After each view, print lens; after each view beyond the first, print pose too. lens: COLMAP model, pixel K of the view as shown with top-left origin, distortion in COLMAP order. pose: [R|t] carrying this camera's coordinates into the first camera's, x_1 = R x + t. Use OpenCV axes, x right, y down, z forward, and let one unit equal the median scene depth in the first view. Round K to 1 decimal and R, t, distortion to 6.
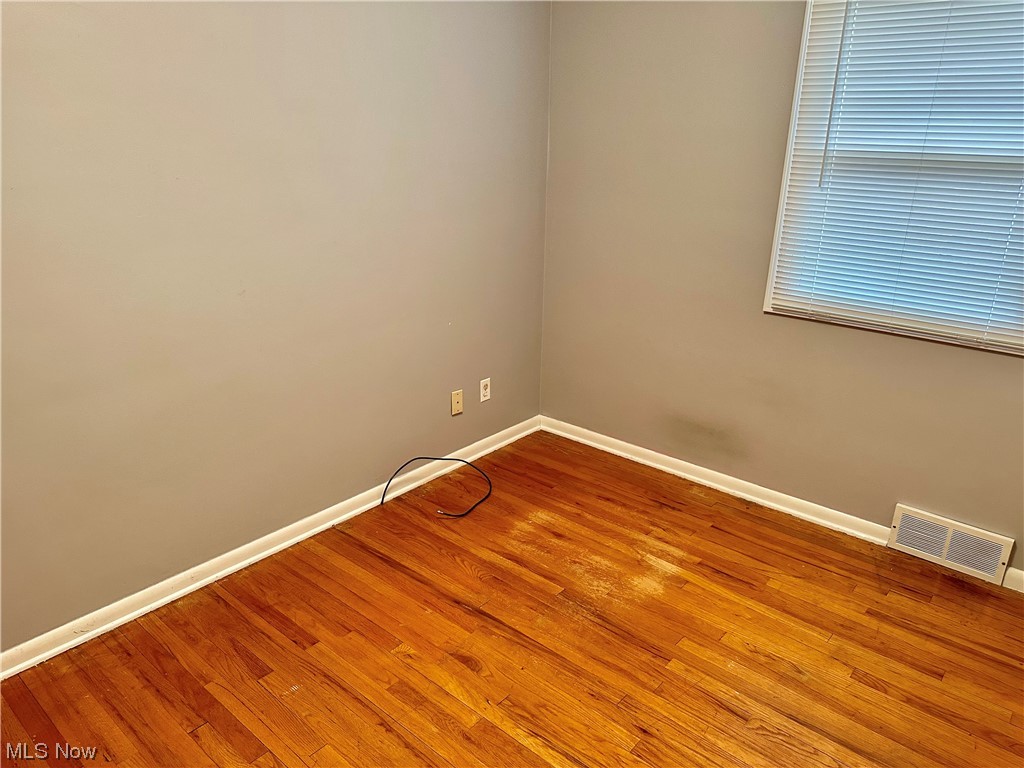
lens RADIAL K [[725.2, 0, 512.0], [0, 725.2, 384.0], [0, 0, 1]] dist [0.122773, -0.139357]
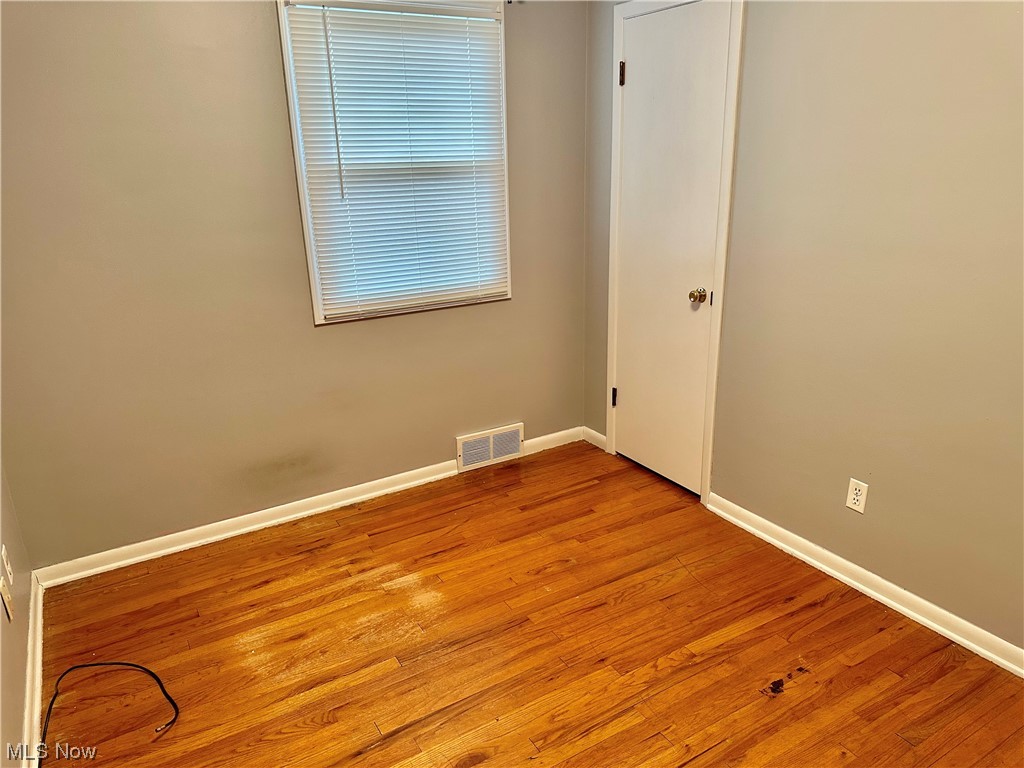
lens RADIAL K [[725.2, 0, 512.0], [0, 725.2, 384.0], [0, 0, 1]] dist [0.122773, -0.139357]
pose [[0.315643, -0.322024, 0.892564, -0.541206], [0.344665, 0.915313, 0.208345, -0.152040], [-0.884067, 0.241873, 0.399903, 0.405715]]
